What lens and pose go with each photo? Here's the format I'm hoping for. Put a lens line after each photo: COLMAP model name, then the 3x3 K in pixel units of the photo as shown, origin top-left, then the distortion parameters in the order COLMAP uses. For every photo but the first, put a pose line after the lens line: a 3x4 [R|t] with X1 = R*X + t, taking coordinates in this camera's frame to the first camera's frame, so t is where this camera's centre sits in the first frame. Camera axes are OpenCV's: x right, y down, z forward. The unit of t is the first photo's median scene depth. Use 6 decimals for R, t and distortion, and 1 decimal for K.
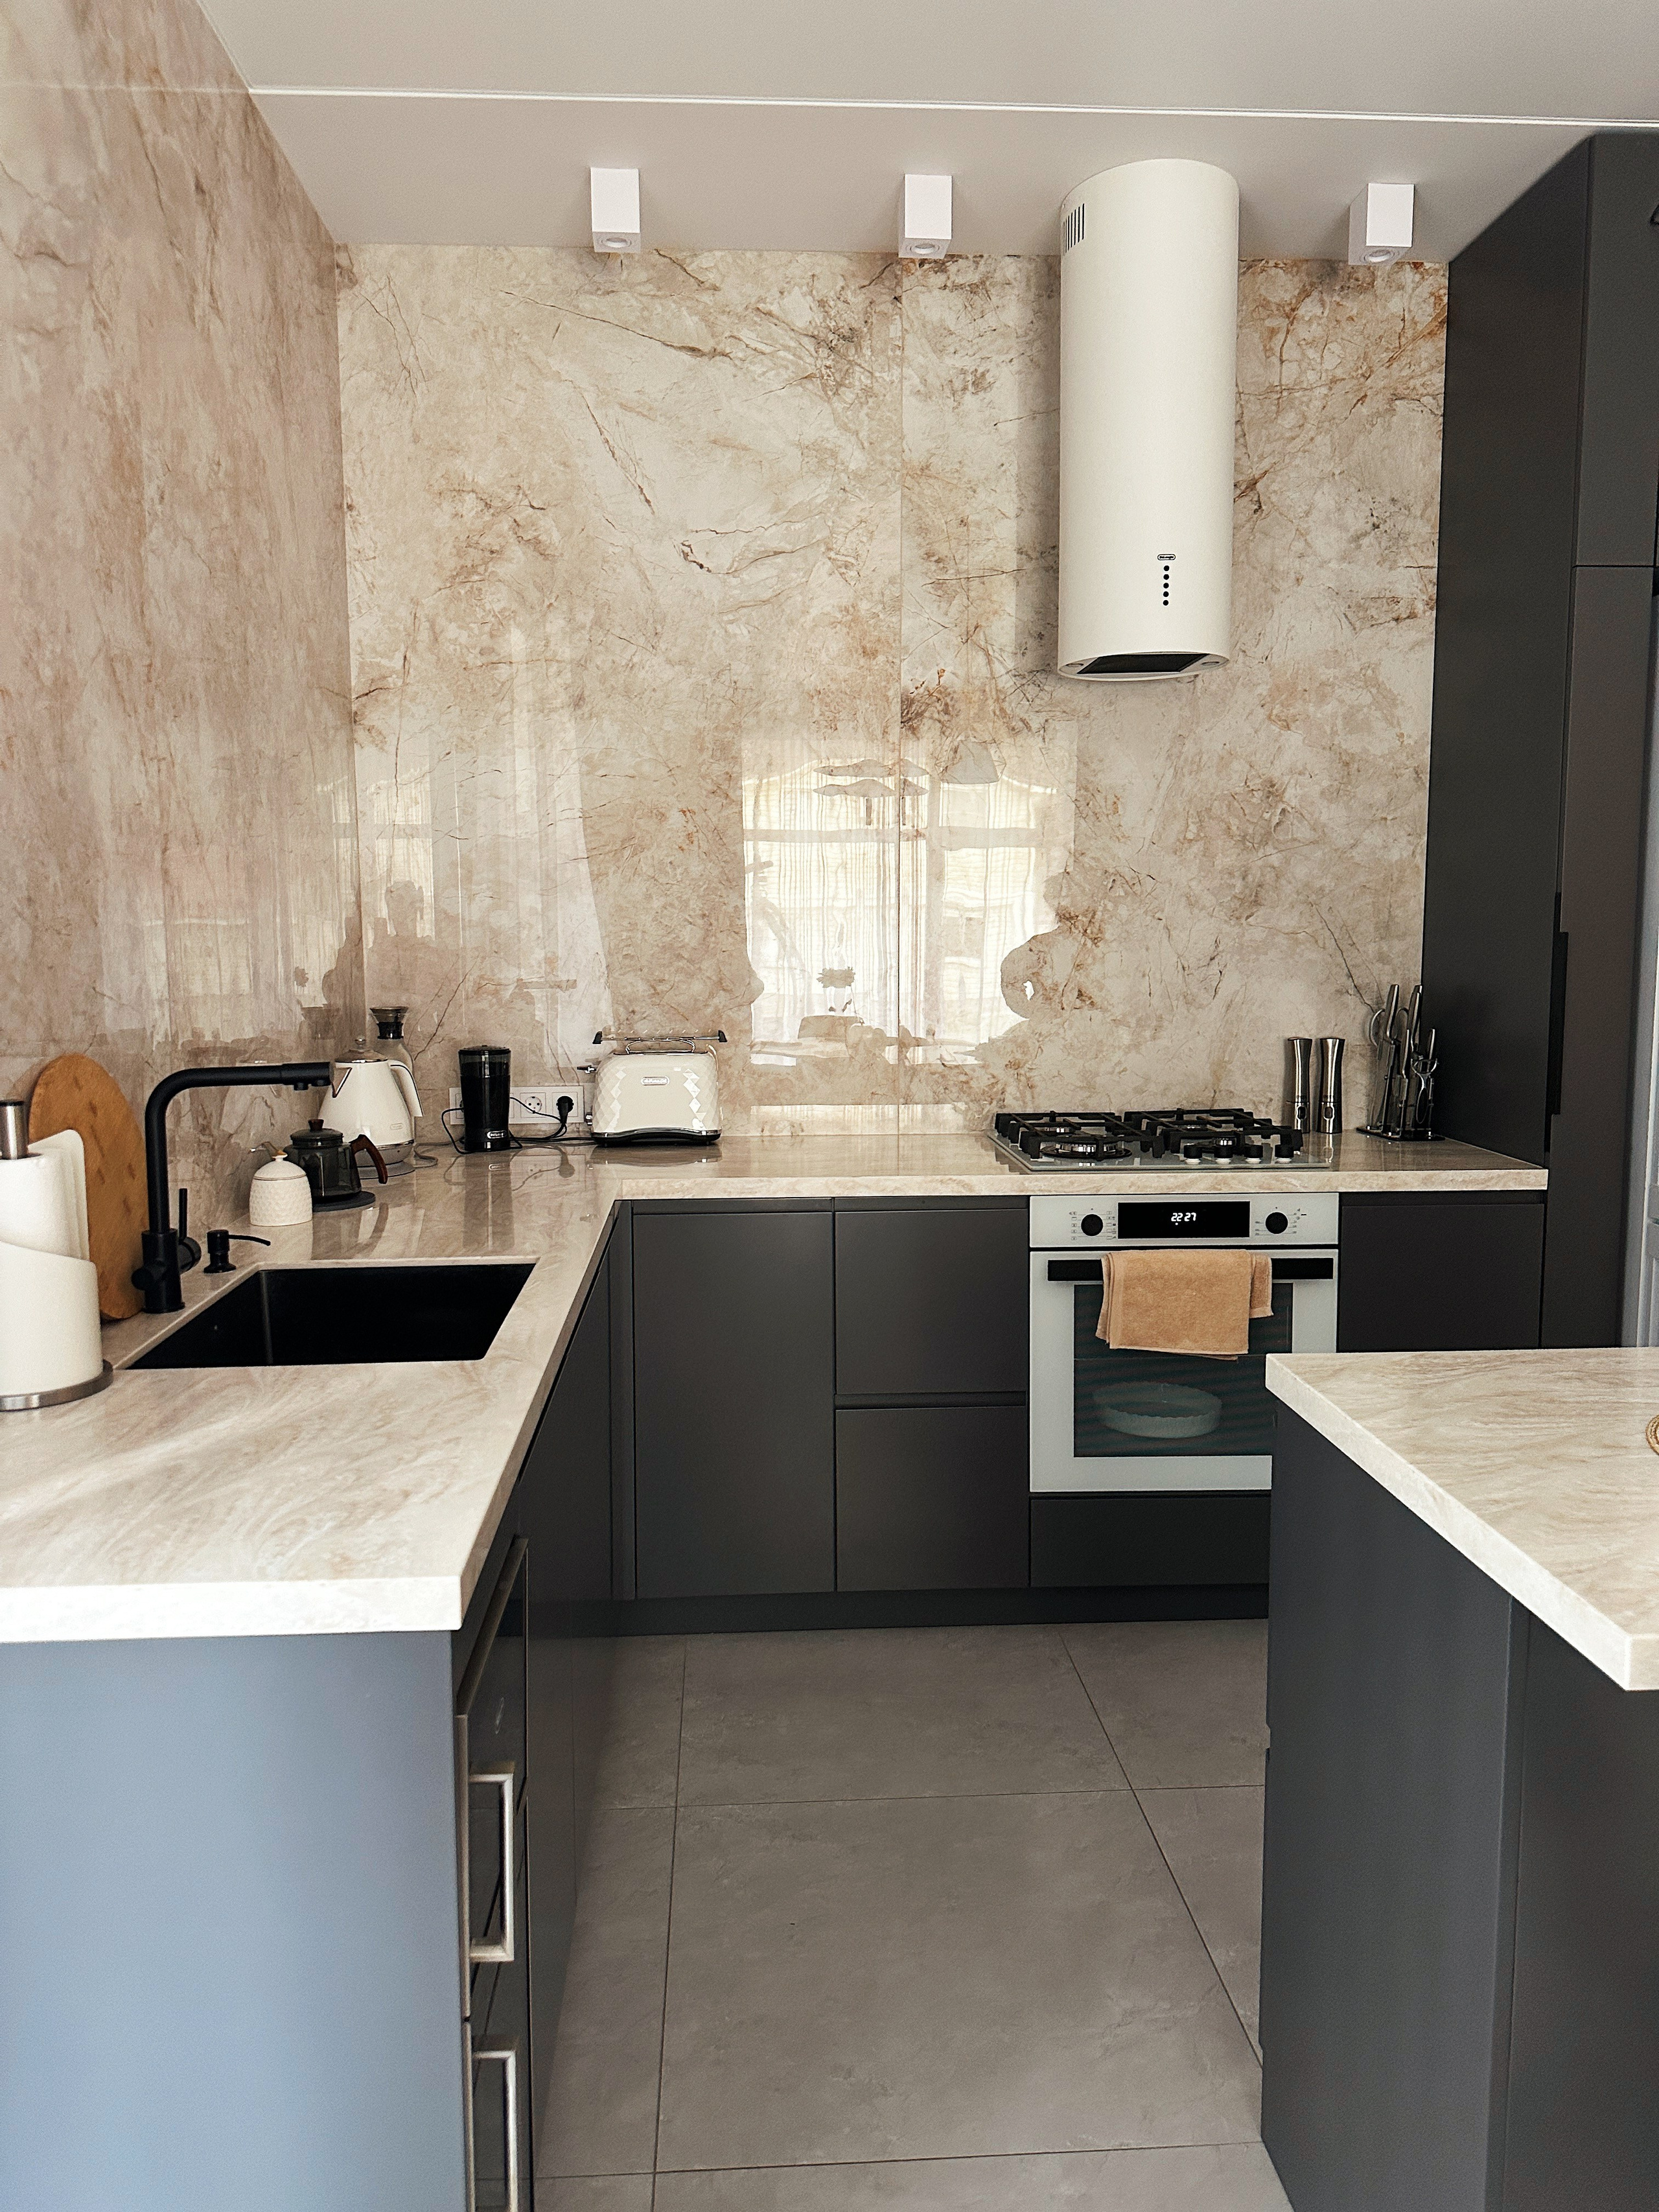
lens RADIAL K [[1559.8, 0, 799.1], [0, 1559.8, 1105.4], [0, 0, 1]] dist [0.086475, -0.124042]
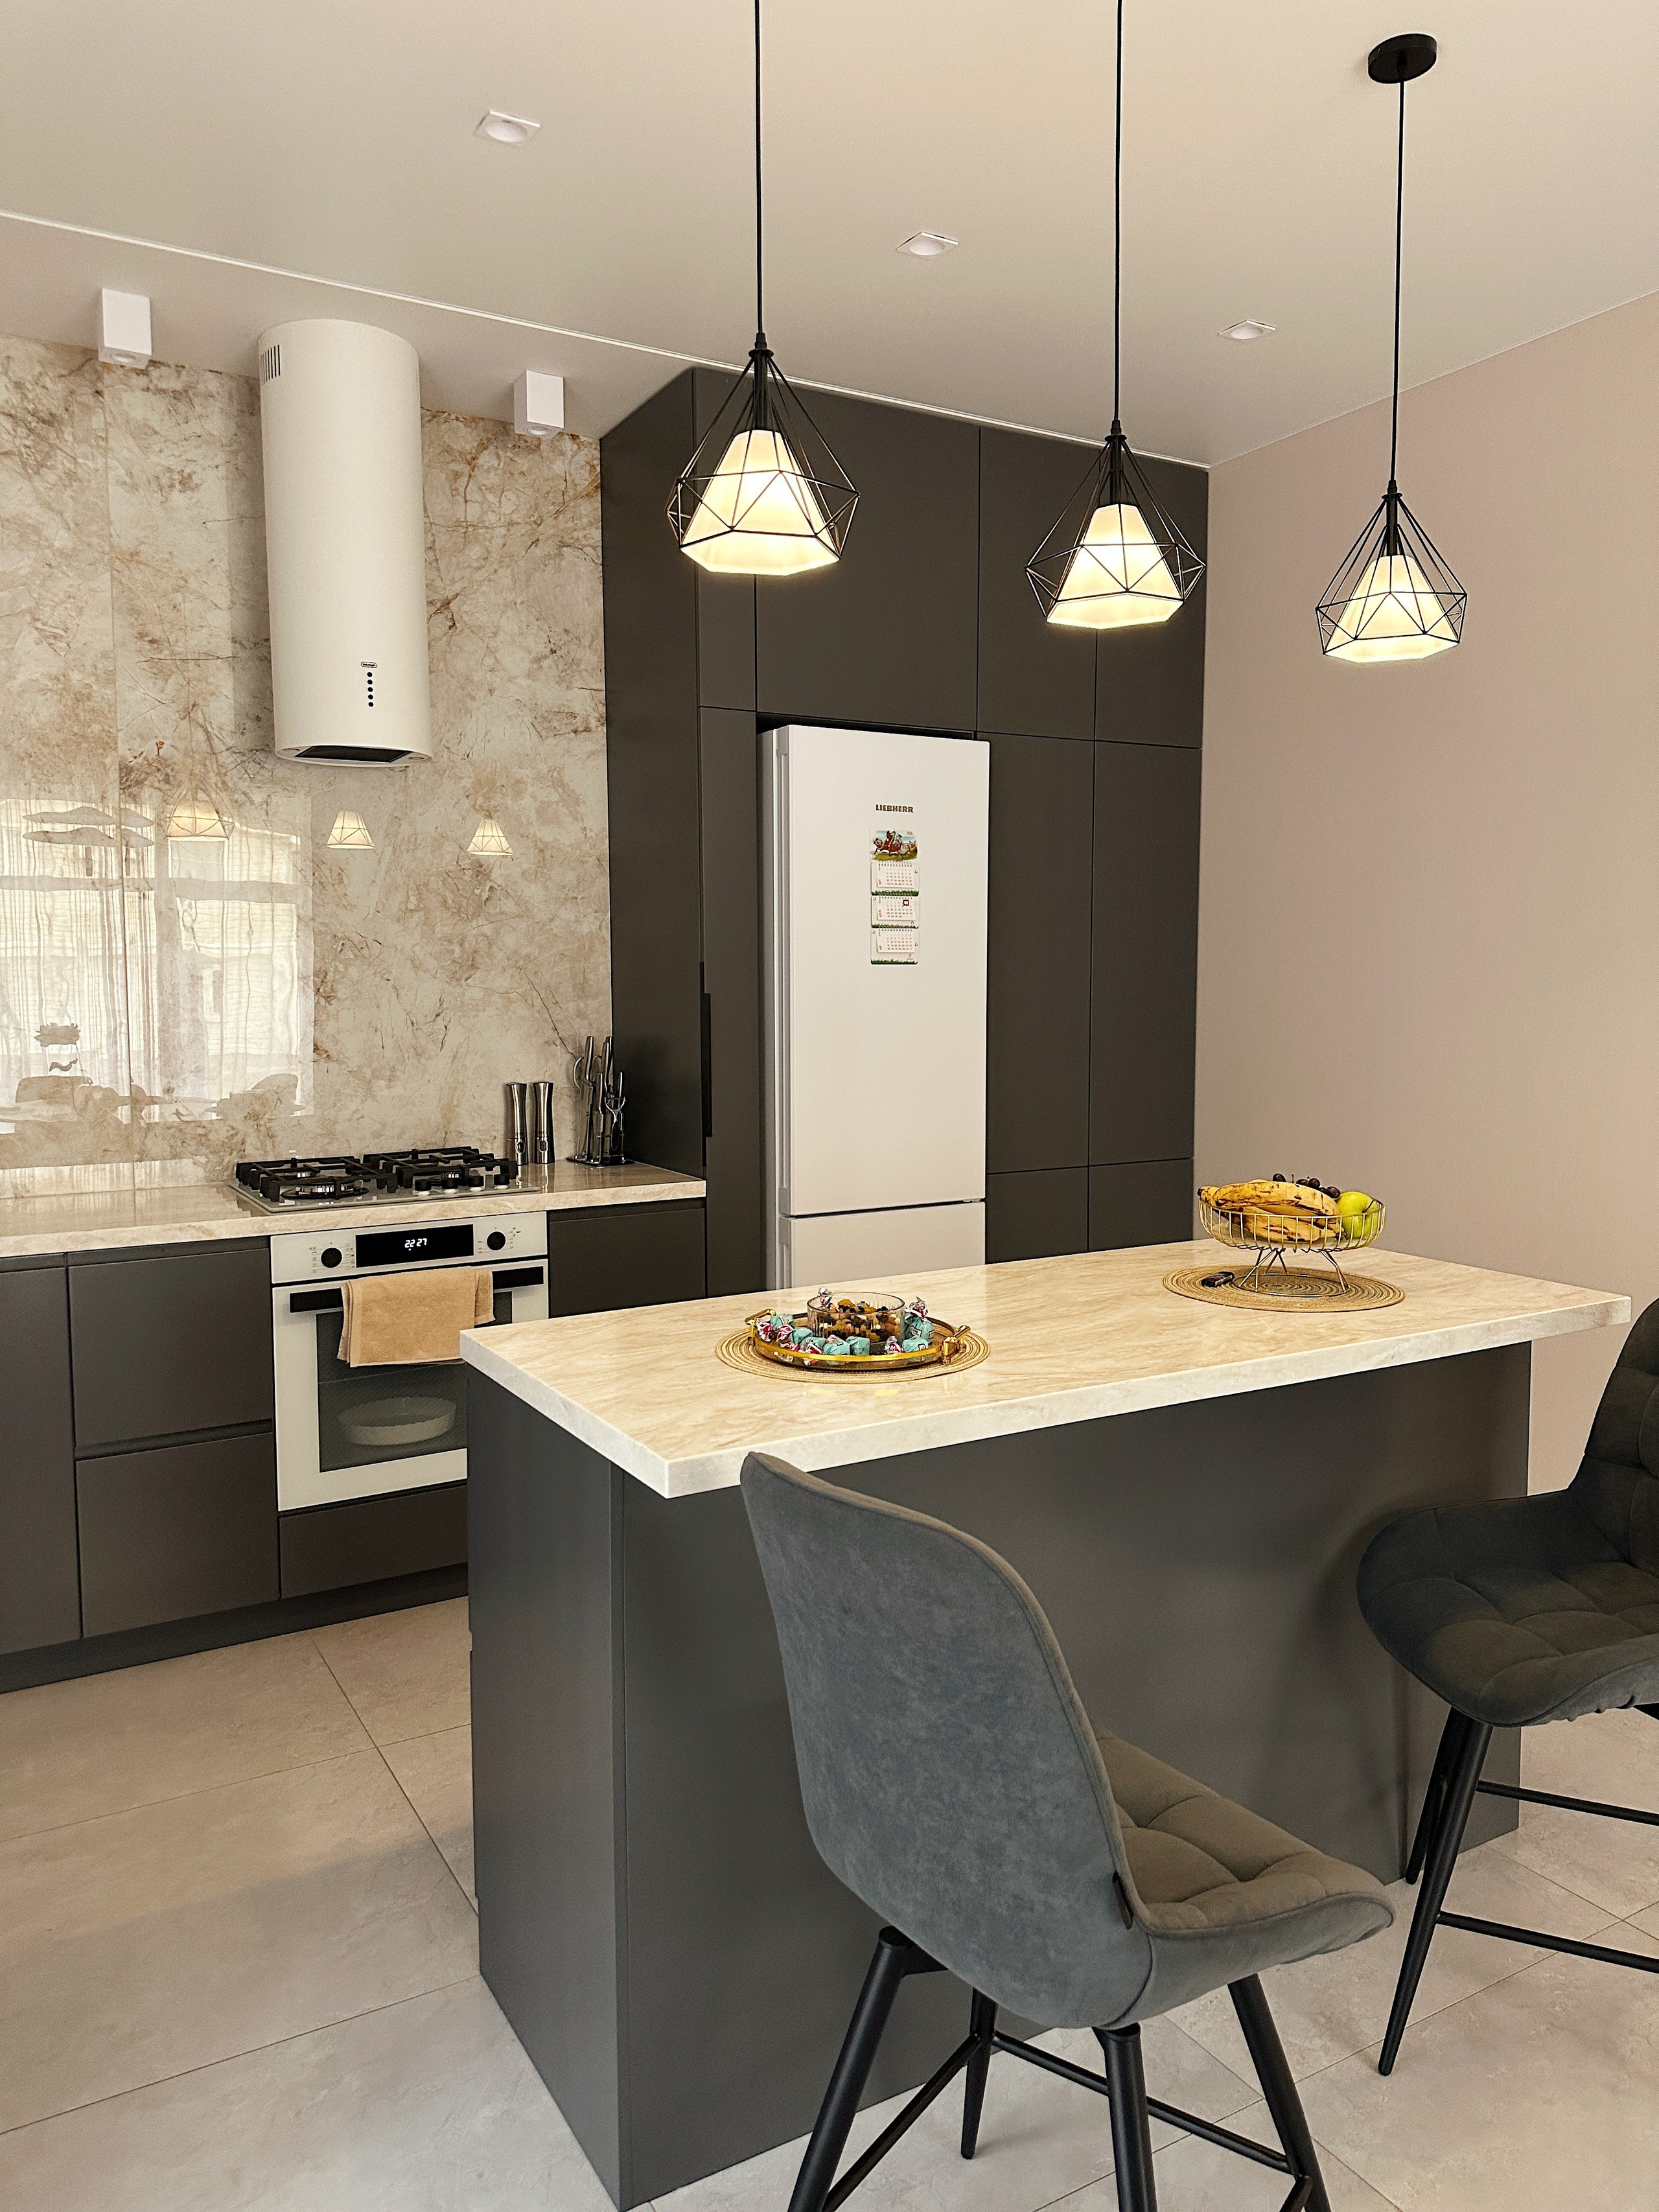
lens RADIAL K [[1559.8, 0, 830.3], [0, 1559.8, 1091.8], [0, 0, 1]] dist [0.086475, -0.124042]
pose [[0.888507, -0.033381, 0.457648, -0.002691], [0.053789, 0.998051, -0.031631, 0.012817], [-0.455700, 0.052721, 0.888571, -0.131166]]
